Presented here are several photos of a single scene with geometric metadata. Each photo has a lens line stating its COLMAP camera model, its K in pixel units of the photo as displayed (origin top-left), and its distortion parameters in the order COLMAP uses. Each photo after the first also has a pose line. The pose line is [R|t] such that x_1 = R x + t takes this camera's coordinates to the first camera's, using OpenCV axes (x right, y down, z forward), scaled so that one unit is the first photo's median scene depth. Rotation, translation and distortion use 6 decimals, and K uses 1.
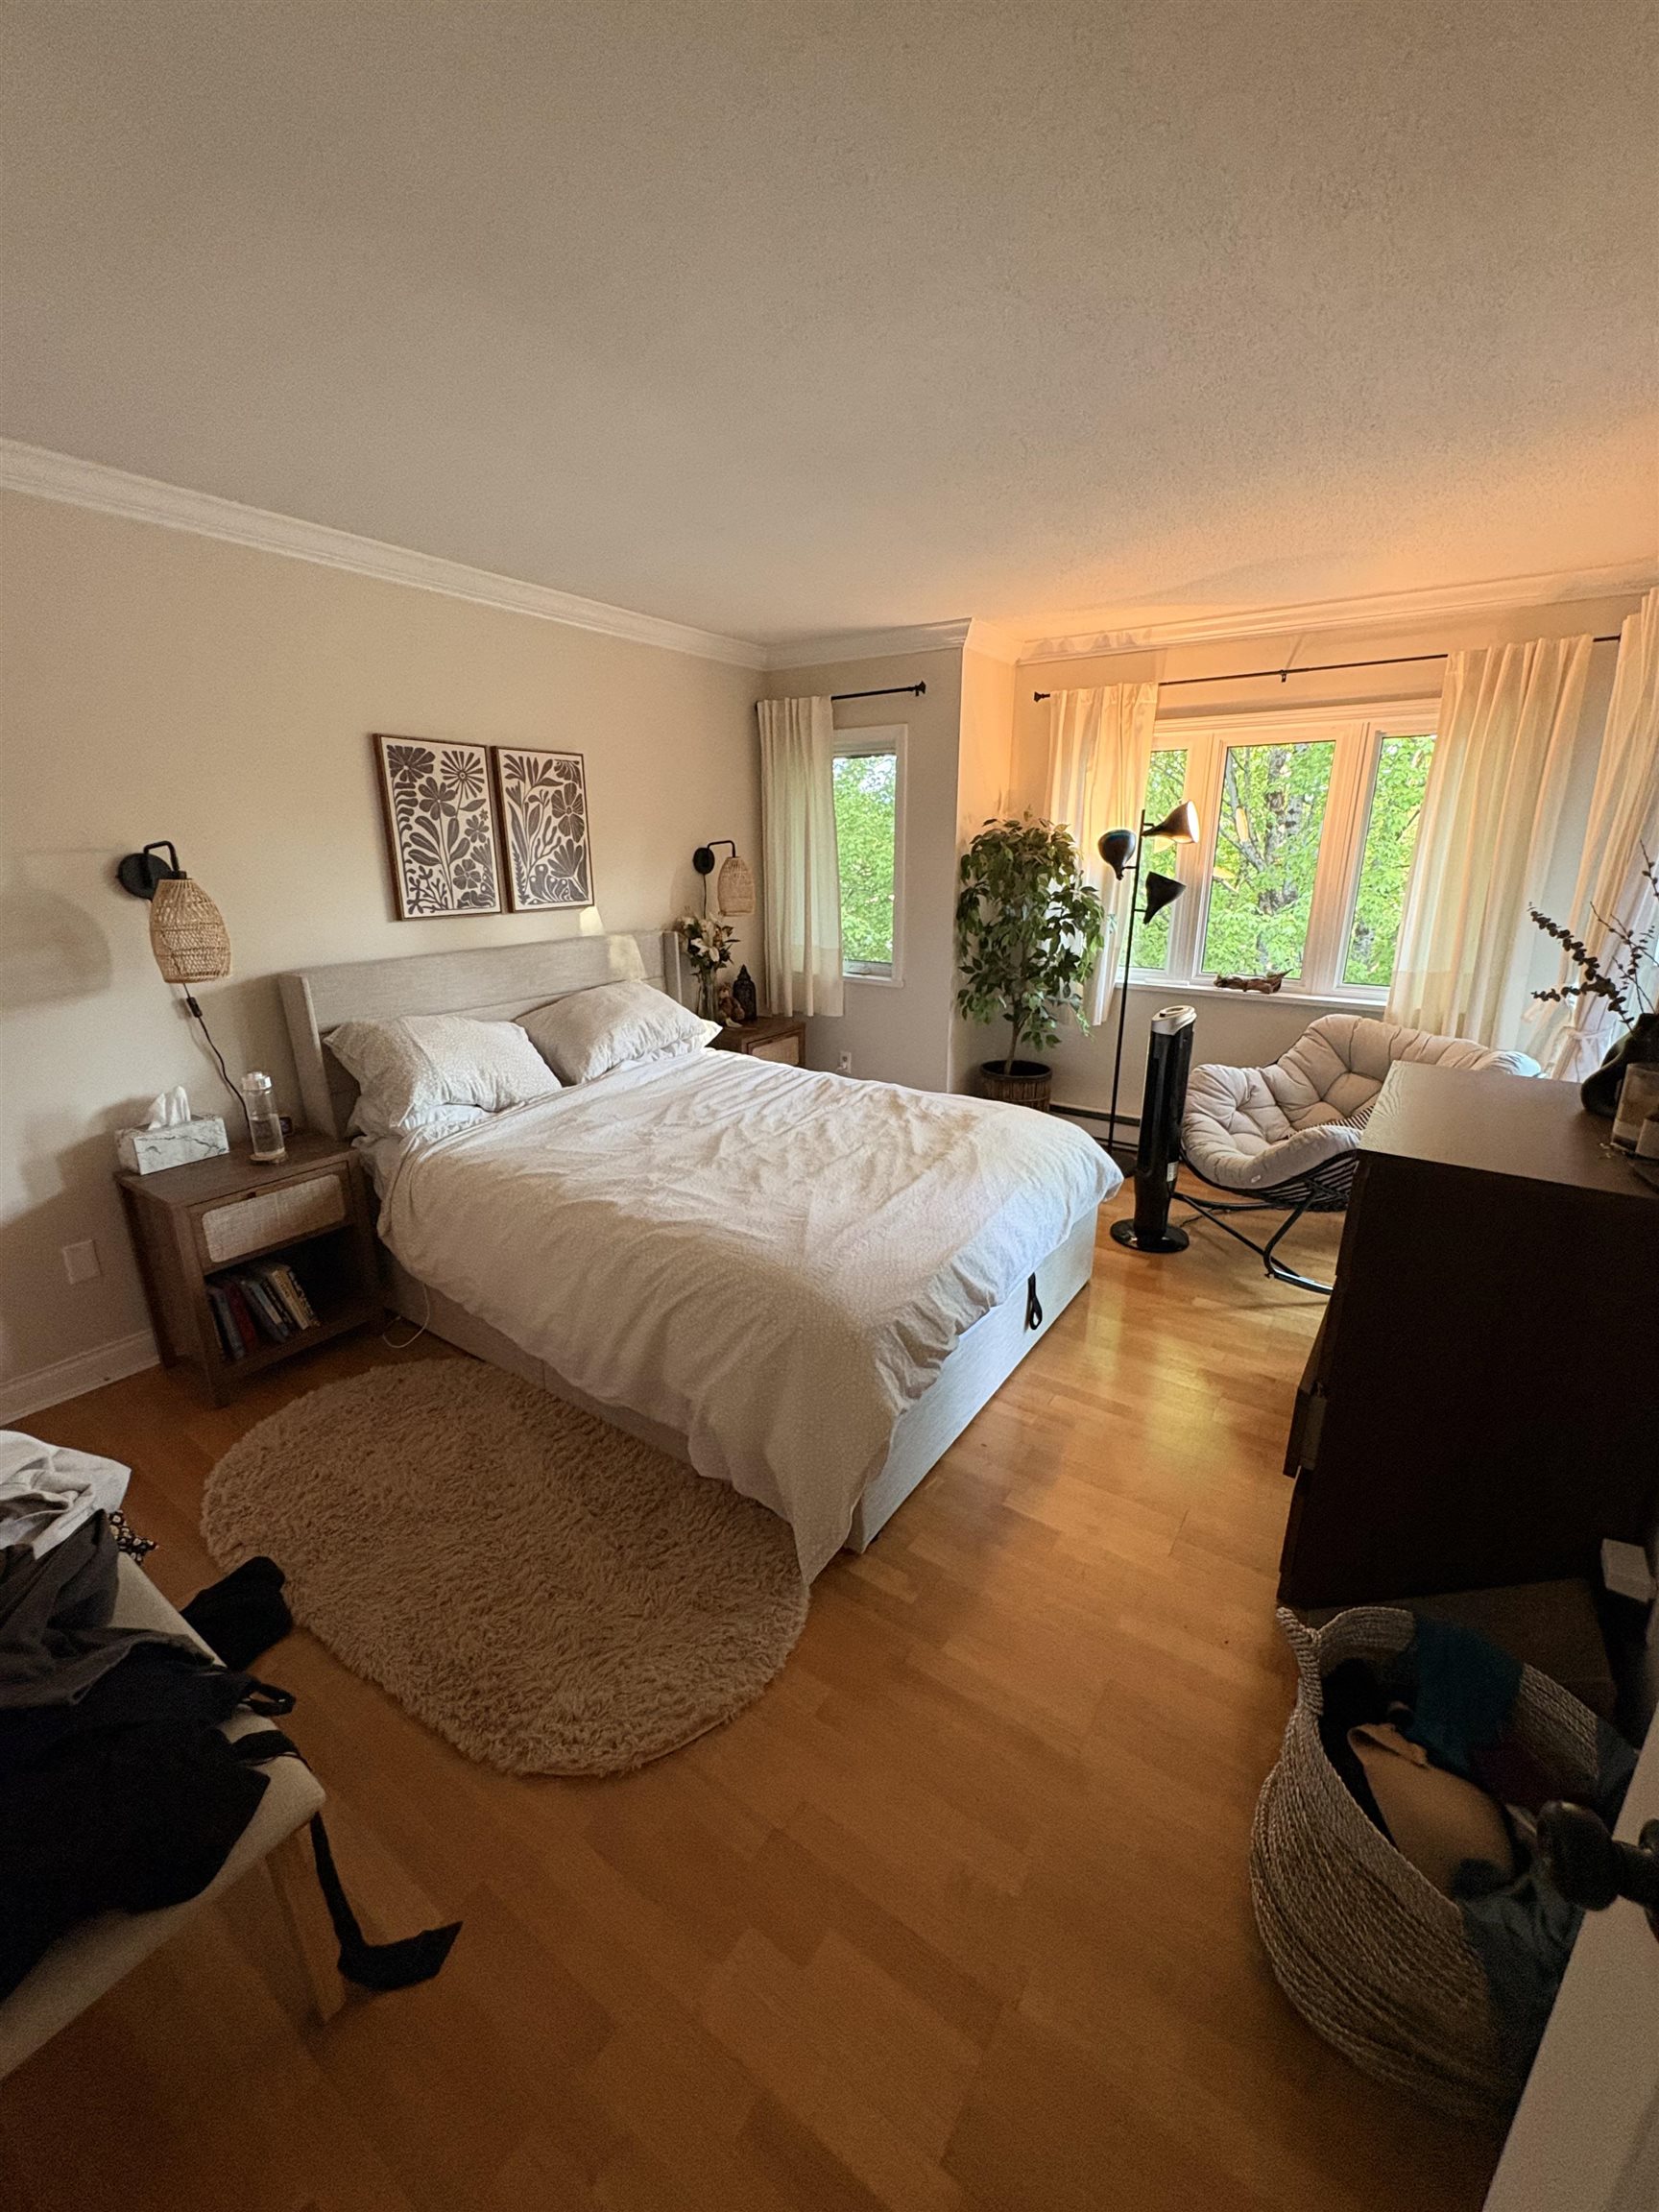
lens RADIAL K [[877.3, 0, 828.6], [0, 877.3, 1101.0], [0, 0, 1]] dist [-0.002933, -0.000868]
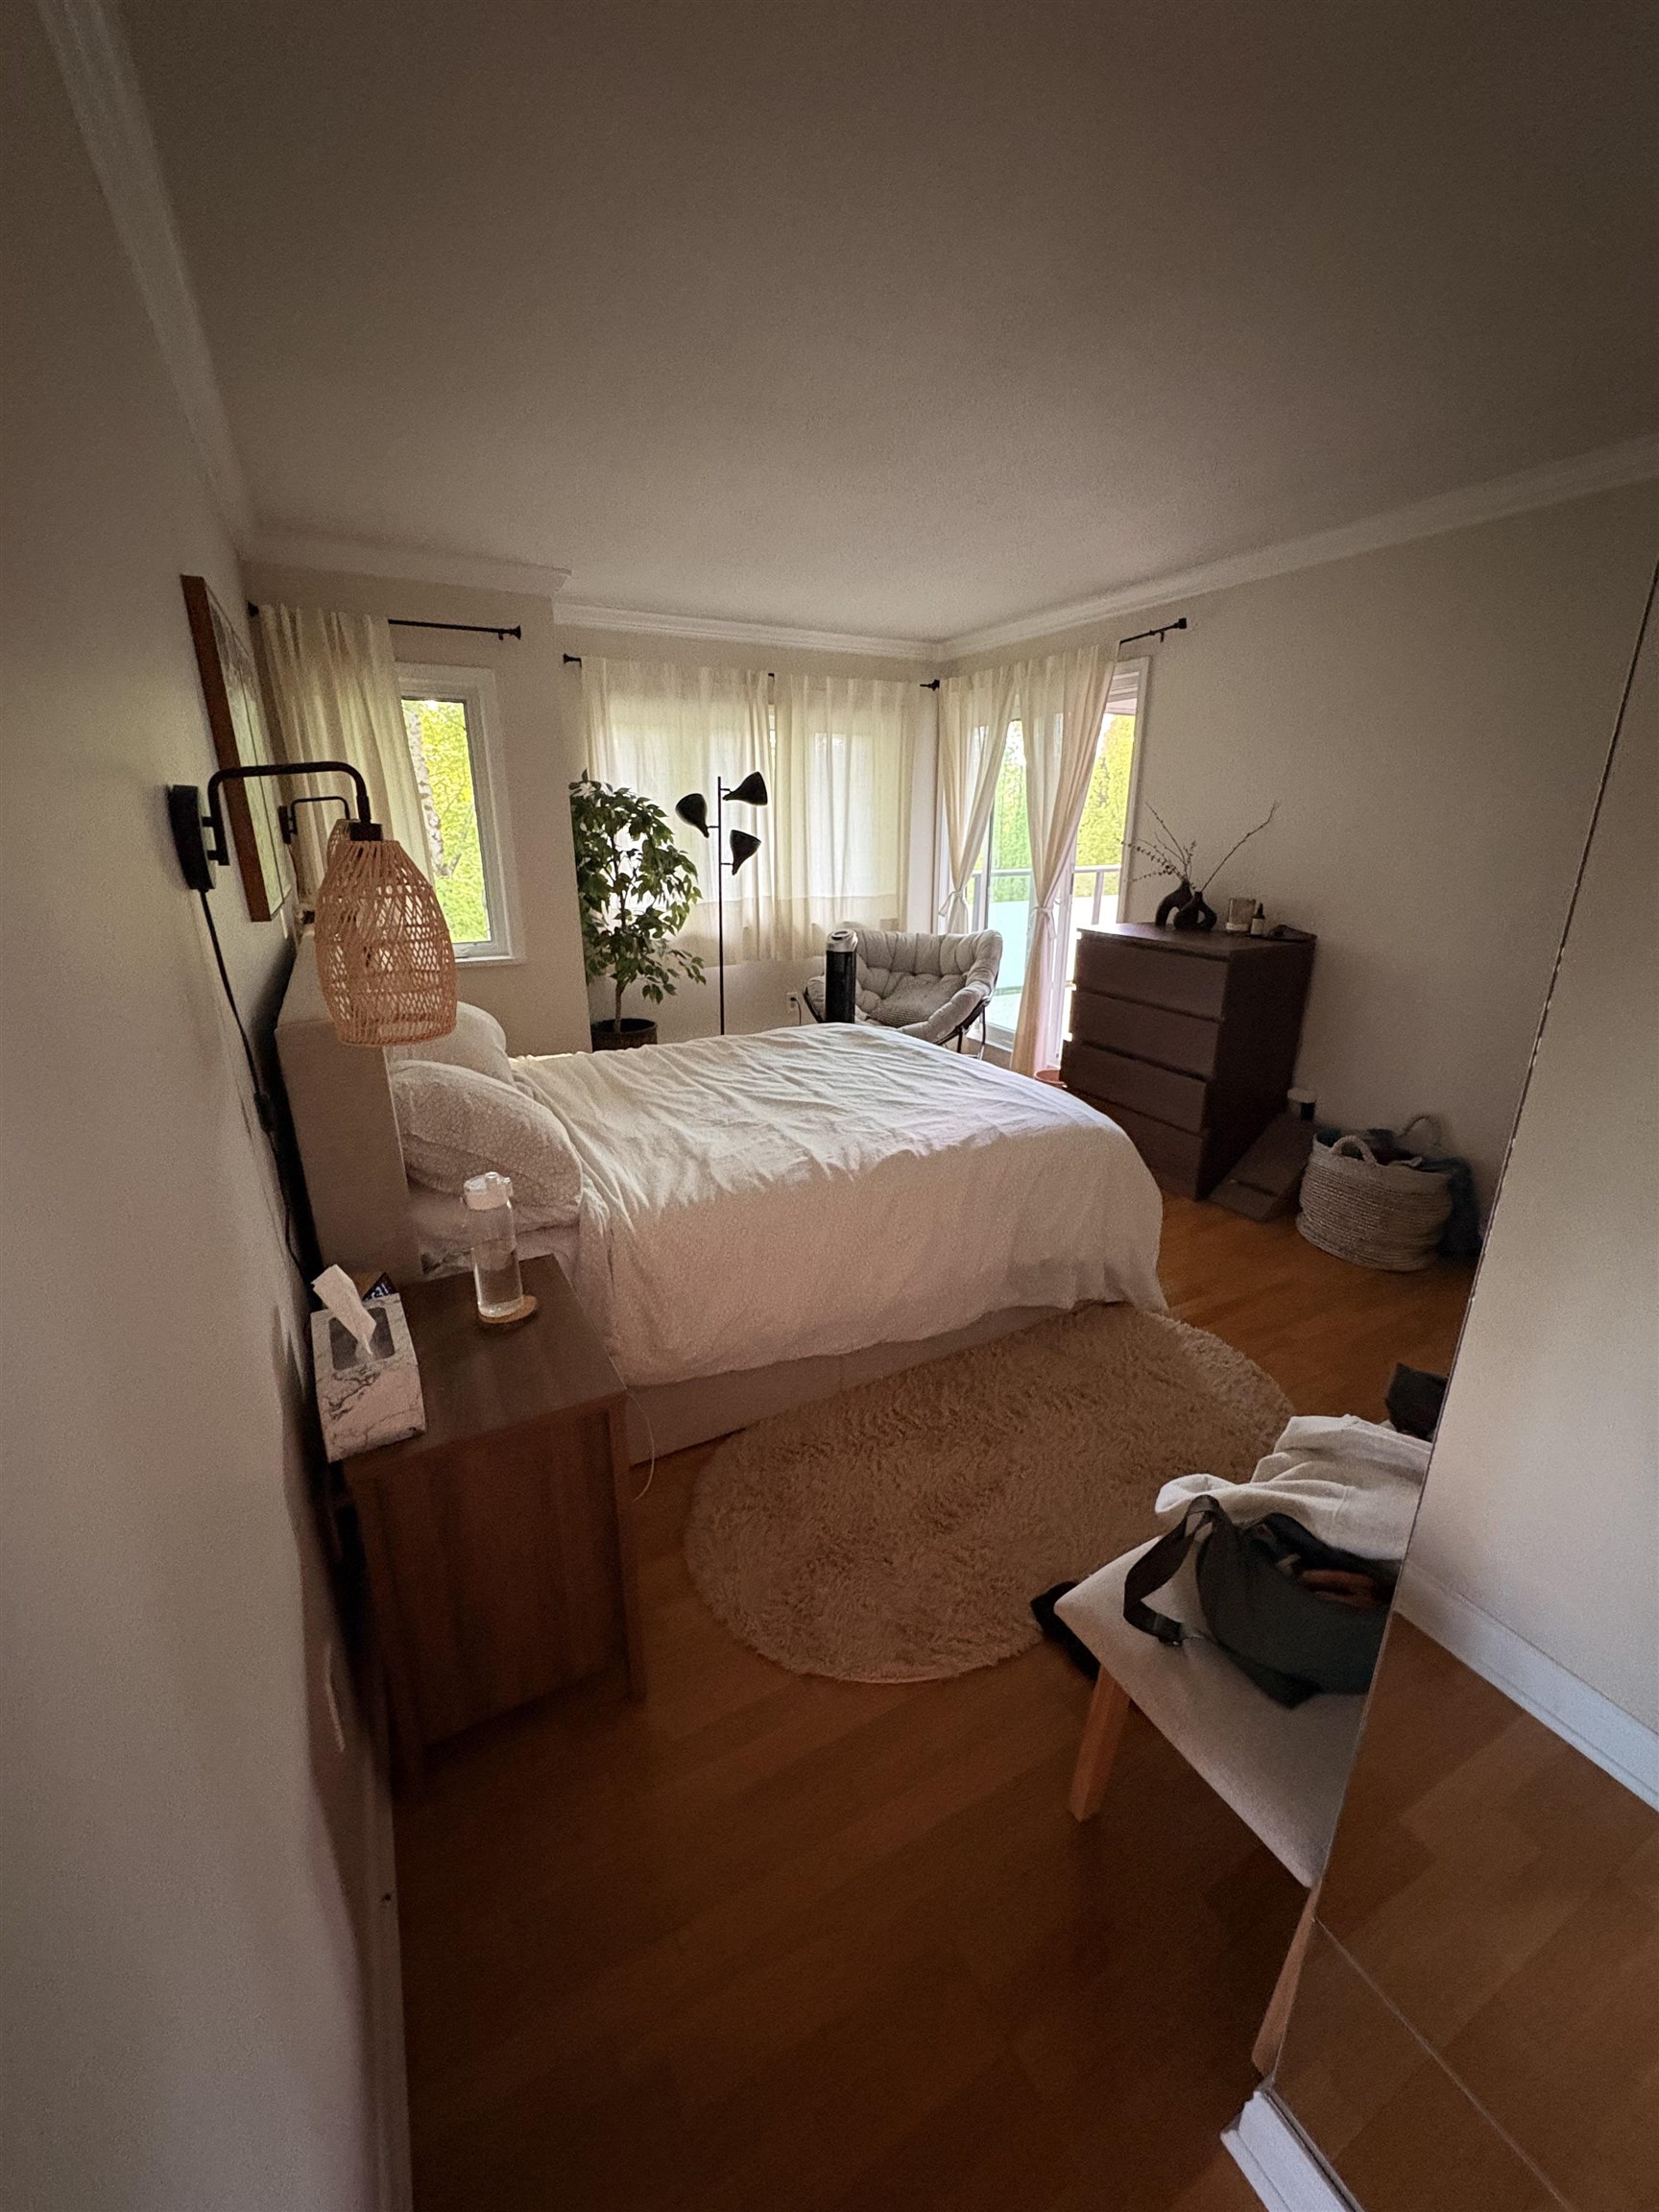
lens RADIAL K [[877.3, 0, 834.6], [0, 877.3, 1104.4], [0, 0, 1]] dist [-0.002933, -0.000868]
pose [[0.456965, -0.273737, 0.846316, -0.835355], [0.252410, 0.952262, 0.171716, -0.094998], [-0.852920, 0.135150, 0.504244, 0.411314]]
